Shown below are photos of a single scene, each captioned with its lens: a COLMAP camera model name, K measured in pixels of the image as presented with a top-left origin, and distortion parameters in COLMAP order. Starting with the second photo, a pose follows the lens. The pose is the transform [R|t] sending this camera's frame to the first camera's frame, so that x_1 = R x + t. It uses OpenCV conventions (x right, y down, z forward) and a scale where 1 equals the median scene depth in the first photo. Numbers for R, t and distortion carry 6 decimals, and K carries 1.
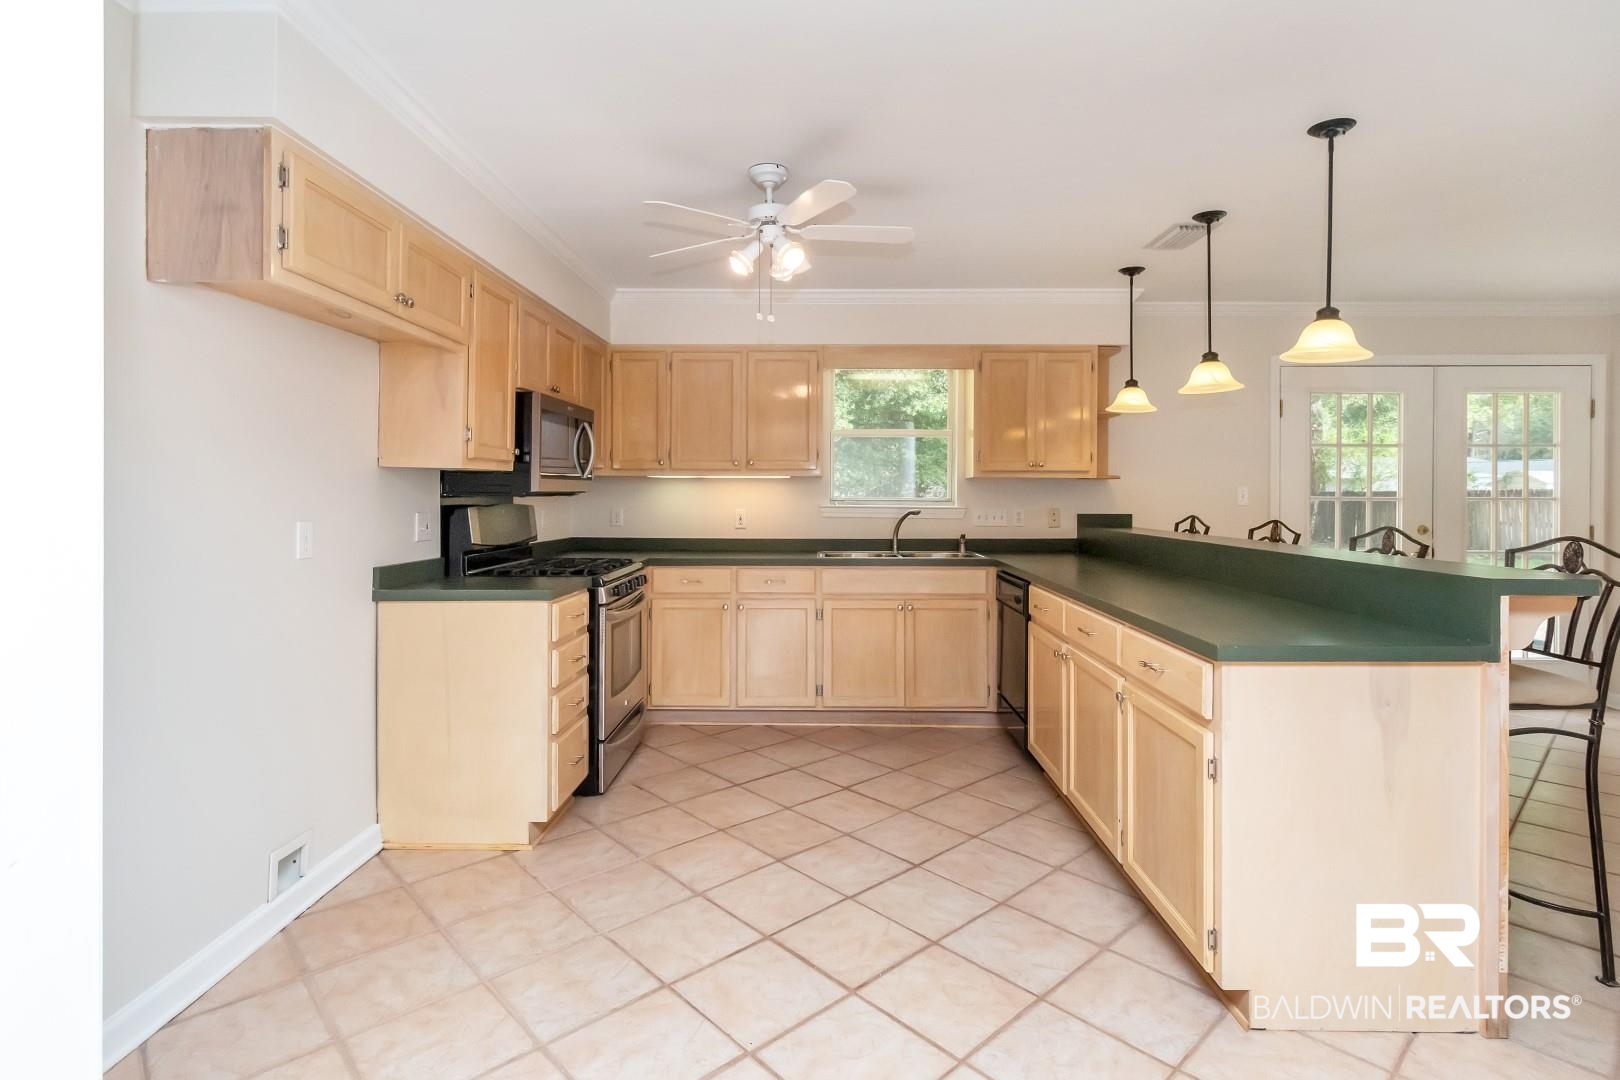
lens RADIAL K [[795.4, 0, 788.7], [0, 795.4, 499.6], [0, 0, 1]] dist [0.011856, 0.000561]
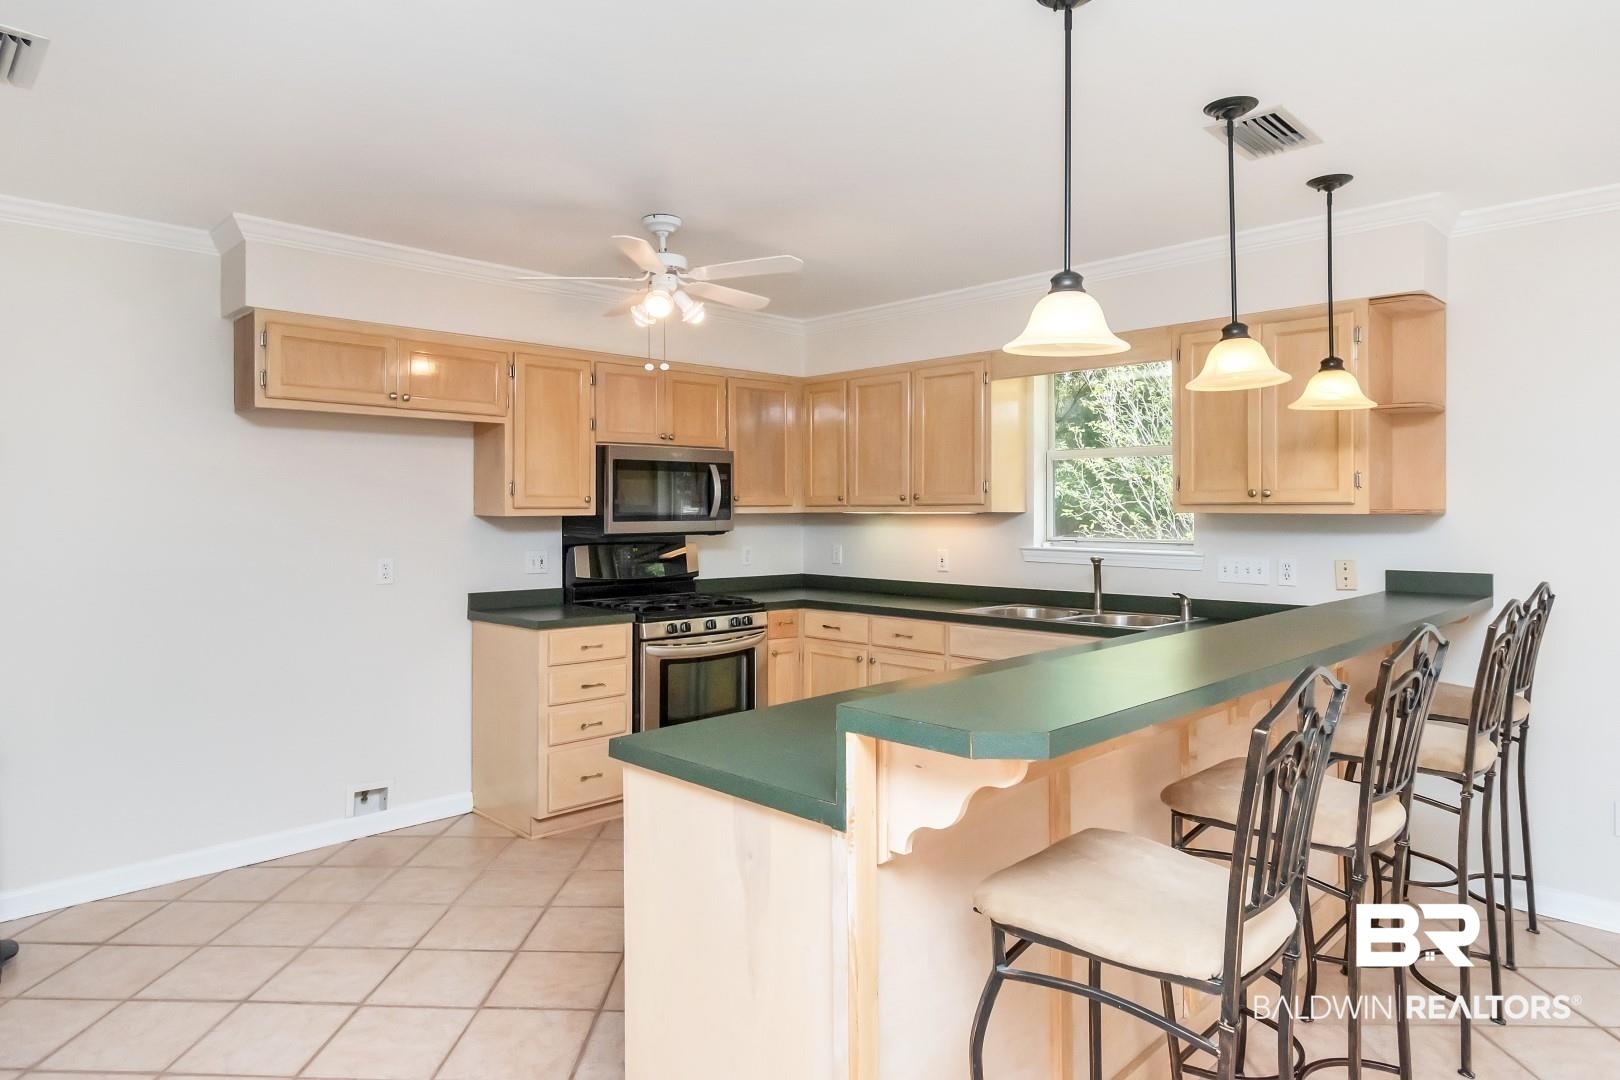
lens RADIAL K [[935.7, 0, 784.0], [0, 935.7, 523.9], [0, 0, 1]] dist [0.002453, 0.002524]
pose [[0.716235, 0.004420, -0.697845, 0.682890], [0.000427, 0.999977, 0.006773, -0.029033], [0.697859, -0.005149, 0.716217, 0.202167]]
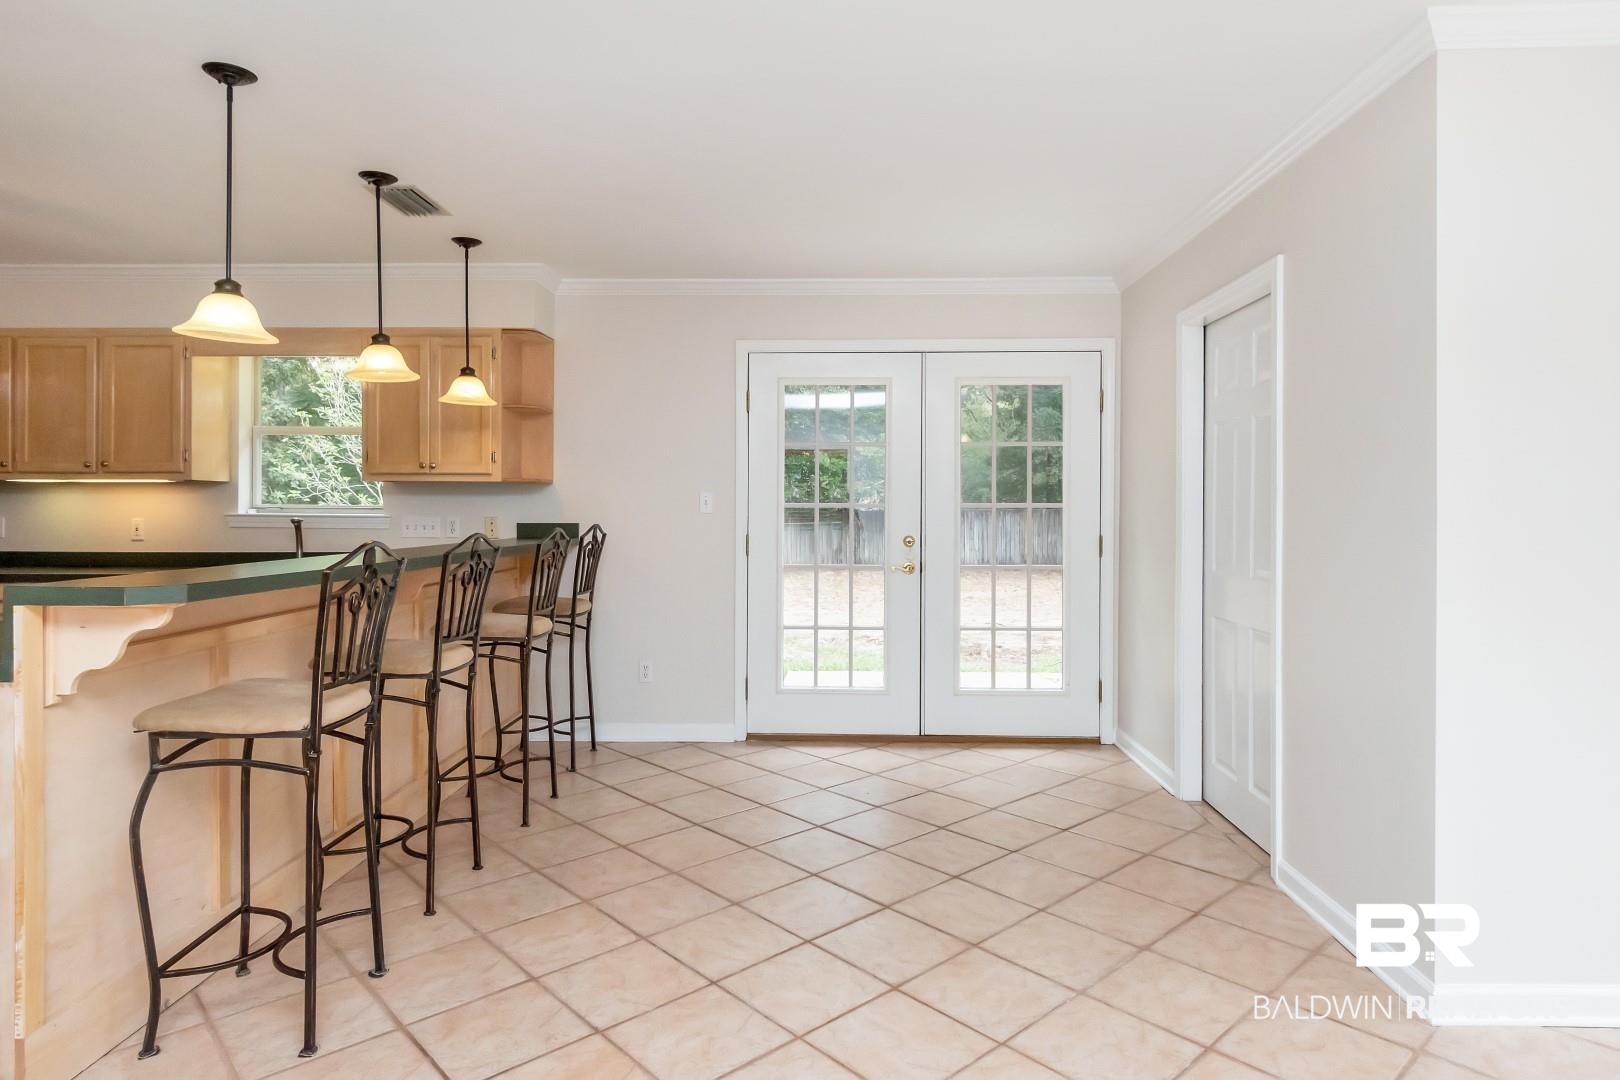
lens RADIAL K [[935.7, 0, 809.7], [0, 935.7, 508.2], [0, 0, 1]] dist [0.002453, 0.002524]
pose [[0.999997, -0.002496, 0.000511, 0.859859], [0.002500, 0.999970, -0.007320, 0.011074], [-0.000493, 0.007321, 0.999973, -0.008933]]
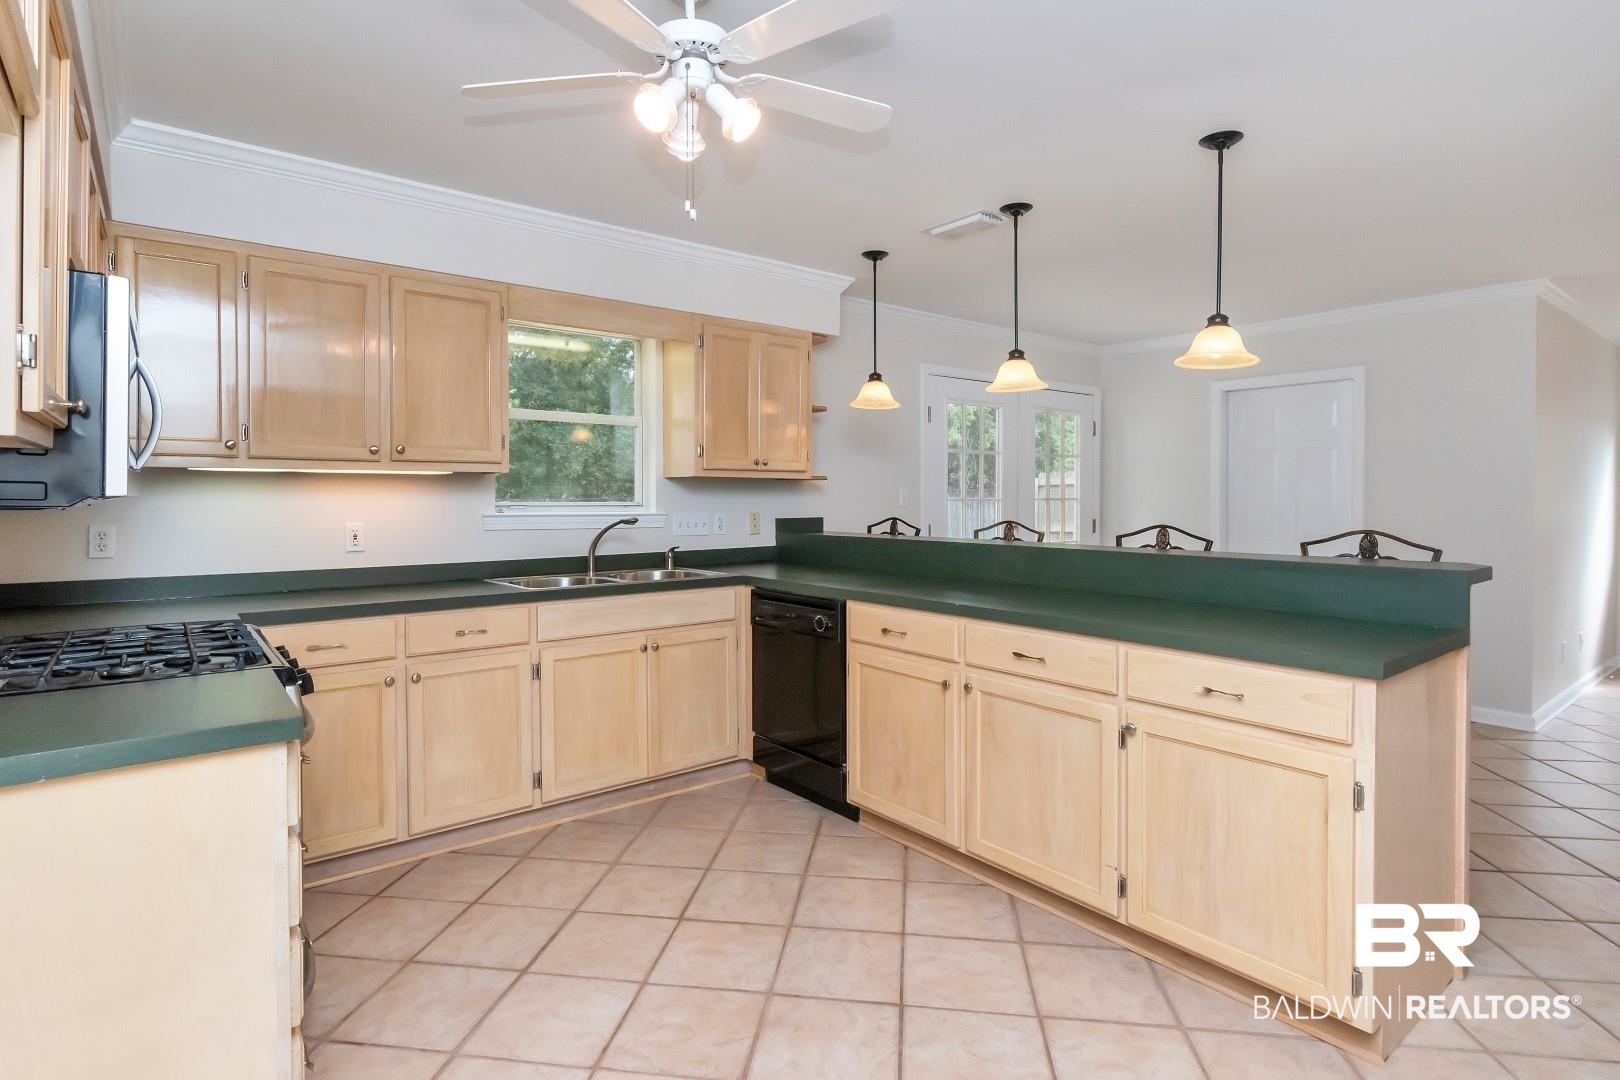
lens RADIAL K [[828.9, 0, 796.8], [0, 828.9, 512.4], [0, 0, 1]] dist [0.000509, -0.003232]
pose [[0.768890, -0.017364, 0.639145, -0.278184], [0.008611, 0.999822, 0.016804, -0.005228], [-0.639323, -0.007417, 0.768902, 0.340356]]
